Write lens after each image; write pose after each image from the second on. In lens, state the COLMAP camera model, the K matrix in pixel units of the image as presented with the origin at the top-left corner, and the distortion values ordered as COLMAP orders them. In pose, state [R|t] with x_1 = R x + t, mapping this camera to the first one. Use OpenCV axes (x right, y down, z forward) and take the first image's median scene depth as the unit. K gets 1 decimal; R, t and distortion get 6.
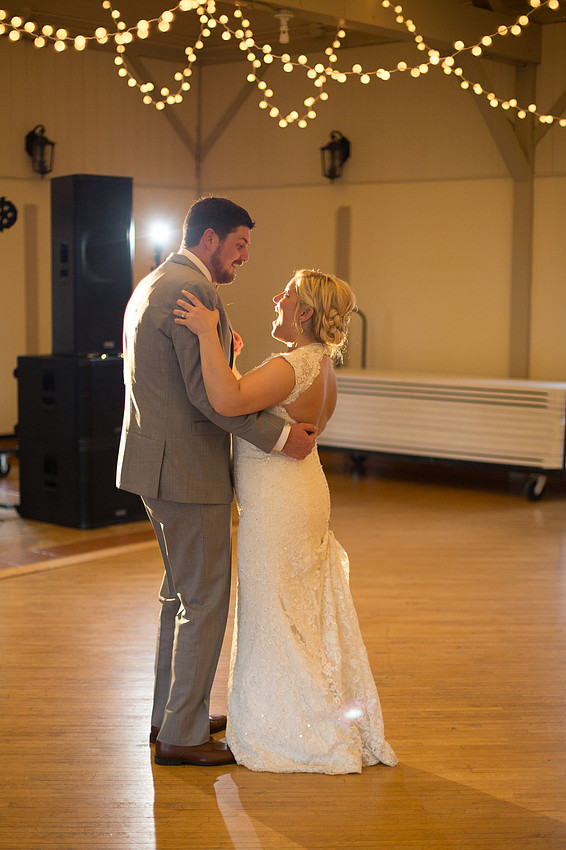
lens RADIAL K [[1419.9, 0, 264.7], [0, 1419.9, 474.0], [0, 0, 1]] dist [-0.134602, 0.066297]
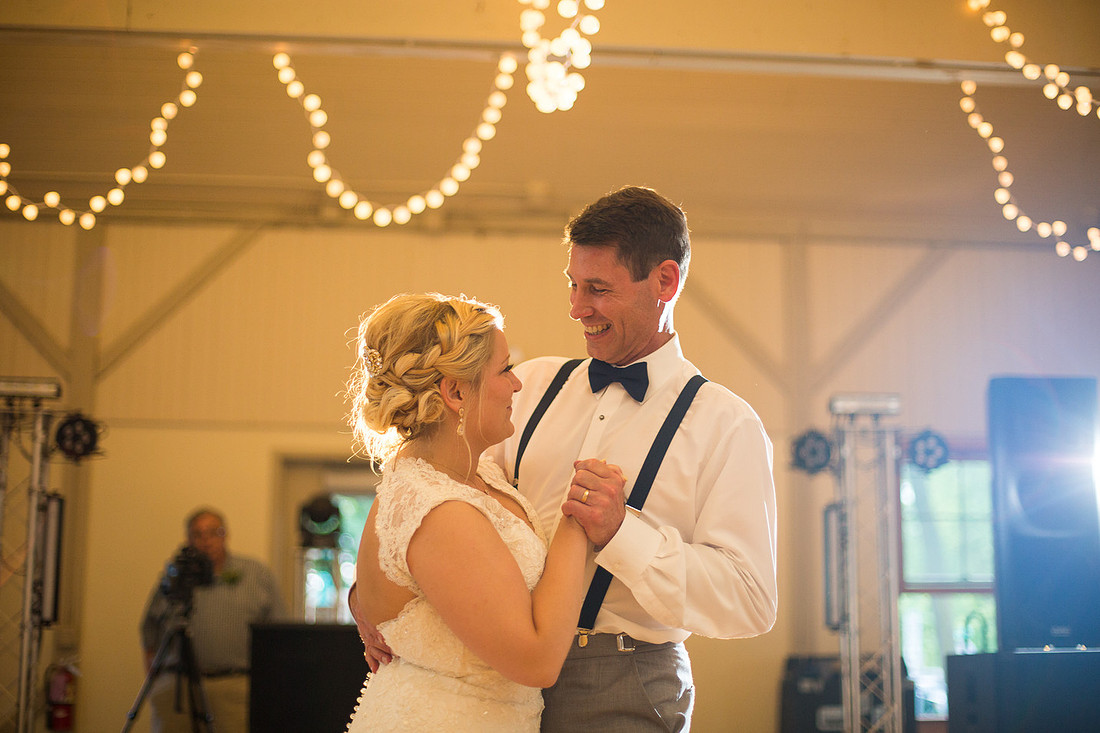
lens RADIAL K [[1614.9, 0, 551.2], [0, 1614.9, 337.9], [0, 0, 1]] dist [-0.153519, 0.160904]
pose [[0.743934, -0.139654, -0.653498, 0.210508], [-0.091581, 0.947386, -0.306713, 0.024775], [0.661948, 0.288022, 0.692003, 0.315069]]
